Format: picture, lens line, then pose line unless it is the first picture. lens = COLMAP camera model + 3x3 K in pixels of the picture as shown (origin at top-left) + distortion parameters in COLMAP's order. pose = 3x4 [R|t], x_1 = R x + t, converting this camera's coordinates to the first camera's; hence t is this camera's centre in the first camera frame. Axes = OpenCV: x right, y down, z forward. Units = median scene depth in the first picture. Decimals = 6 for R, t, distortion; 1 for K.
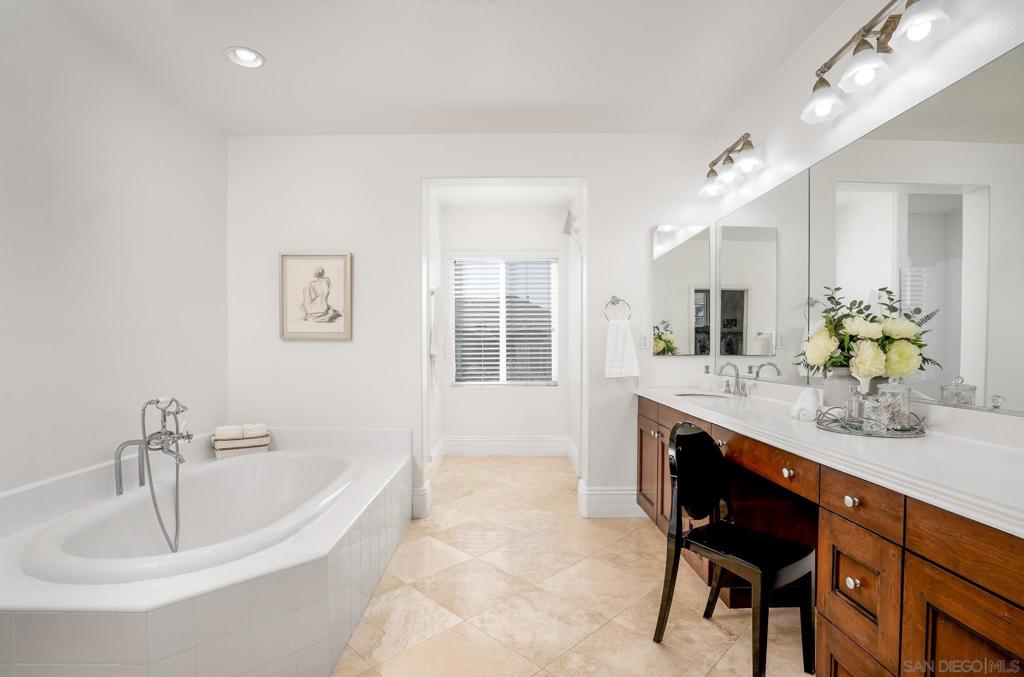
lens RADIAL K [[486.5, 0, 511.1], [0, 486.5, 354.8], [0, 0, 1]] dist [-0.019221, 0.000137]
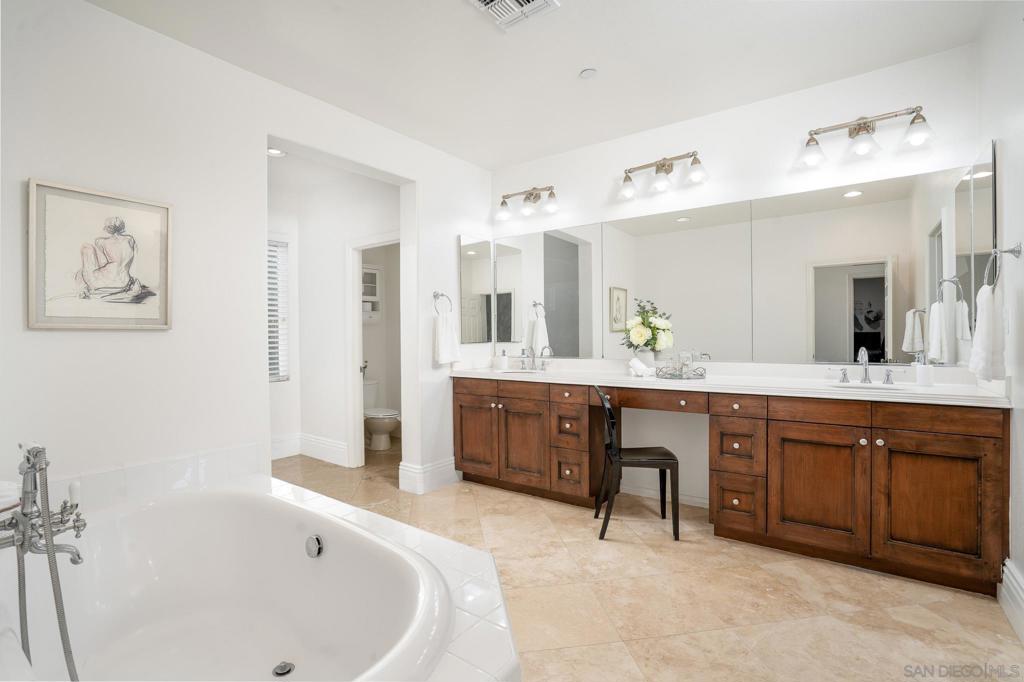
lens RADIAL K [[464.0, 0, 512.0], [0, 464.0, 341.0], [0, 0, 1]] dist [-0.045881, 0.000382]
pose [[0.600680, -0.016985, 0.799309, -0.555320], [0.029546, 0.999563, -0.000964, 0.000206], [-0.798943, 0.024196, 0.600919, 0.222961]]
